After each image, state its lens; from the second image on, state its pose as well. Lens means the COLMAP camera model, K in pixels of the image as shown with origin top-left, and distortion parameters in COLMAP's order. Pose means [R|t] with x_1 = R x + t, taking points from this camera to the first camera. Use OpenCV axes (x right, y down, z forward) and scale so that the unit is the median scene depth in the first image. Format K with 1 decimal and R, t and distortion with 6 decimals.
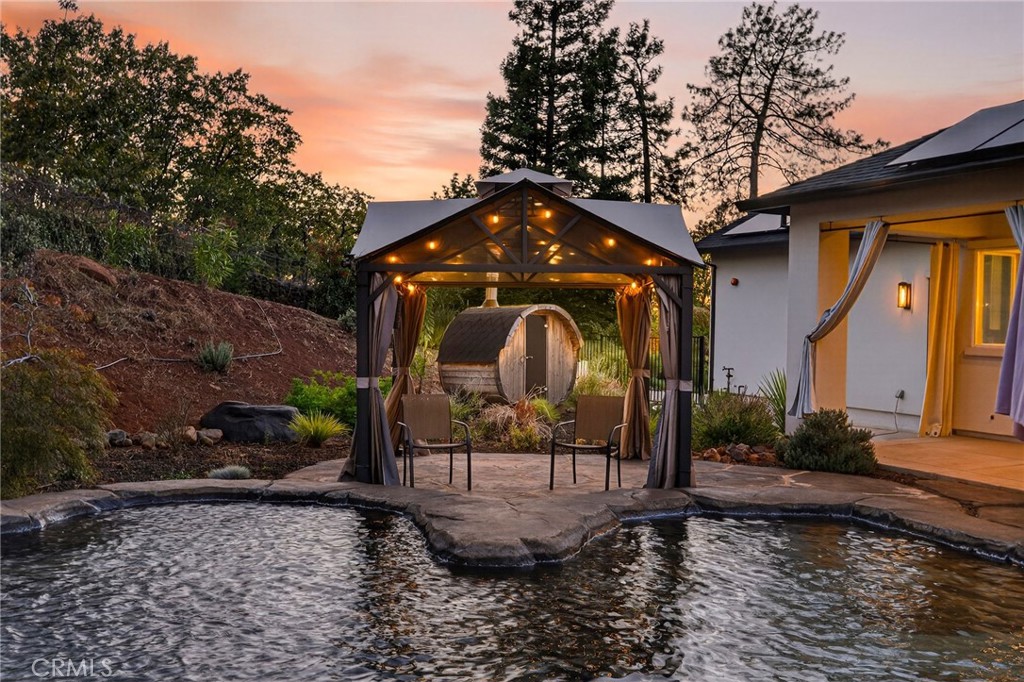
lens RADIAL K [[967.5, 0, 481.6], [0, 967.5, 323.5], [0, 0, 1]] dist [0.025558, 0.000000]
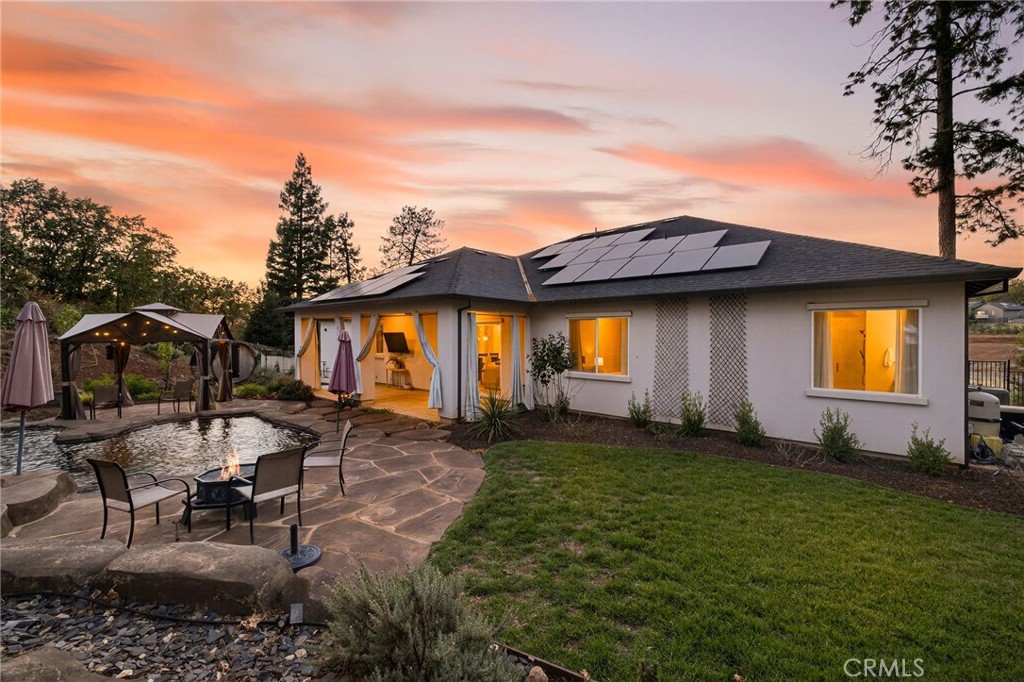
lens RADIAL K [[416.4, 0, 494.5], [0, 416.4, 338.0], [0, 0, 1]] dist [0.007589, -0.002013]
pose [[0.915926, -0.022713, 0.400703, 0.084416], [0.018204, 0.999721, 0.015056, -0.010690], [-0.400933, -0.006496, 0.916084, -0.096576]]
